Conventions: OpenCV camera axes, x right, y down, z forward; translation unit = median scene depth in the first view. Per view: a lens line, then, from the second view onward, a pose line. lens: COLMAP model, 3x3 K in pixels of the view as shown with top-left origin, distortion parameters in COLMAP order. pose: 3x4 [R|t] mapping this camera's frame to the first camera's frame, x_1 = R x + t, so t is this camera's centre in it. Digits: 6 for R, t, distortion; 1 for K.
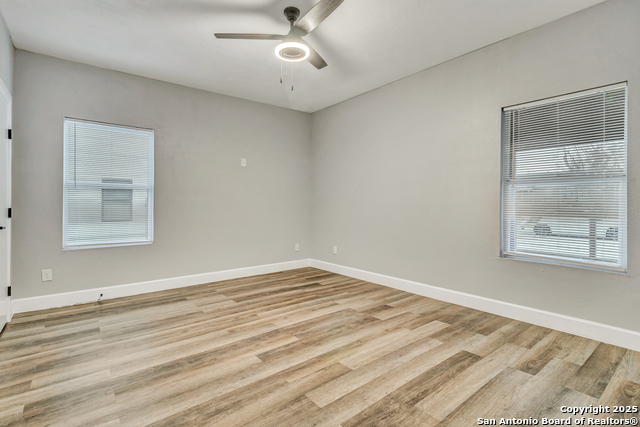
lens RADIAL K [[309.9, 0, 320.1], [0, 309.9, 207.3], [0, 0, 1]] dist [0.001553, 0.000572]
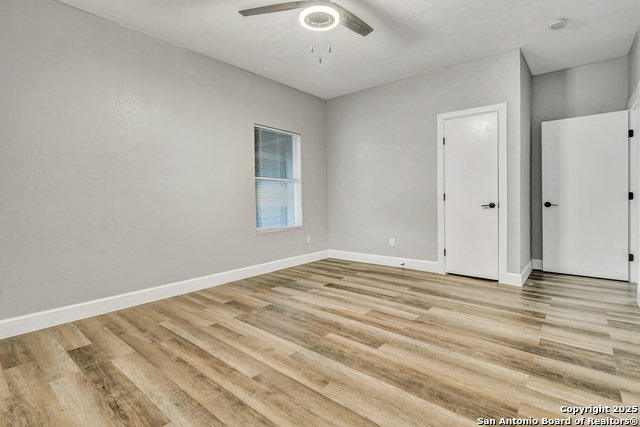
lens RADIAL K [[309.9, 0, 320.1], [0, 309.9, 207.3], [0, 0, 1]] dist [0.001553, 0.000572]
pose [[-0.194826, -0.032580, 0.980297, -0.921645], [0.013080, 0.999273, 0.035810, 0.003380], [-0.980751, 0.019799, -0.194258, 1.132030]]
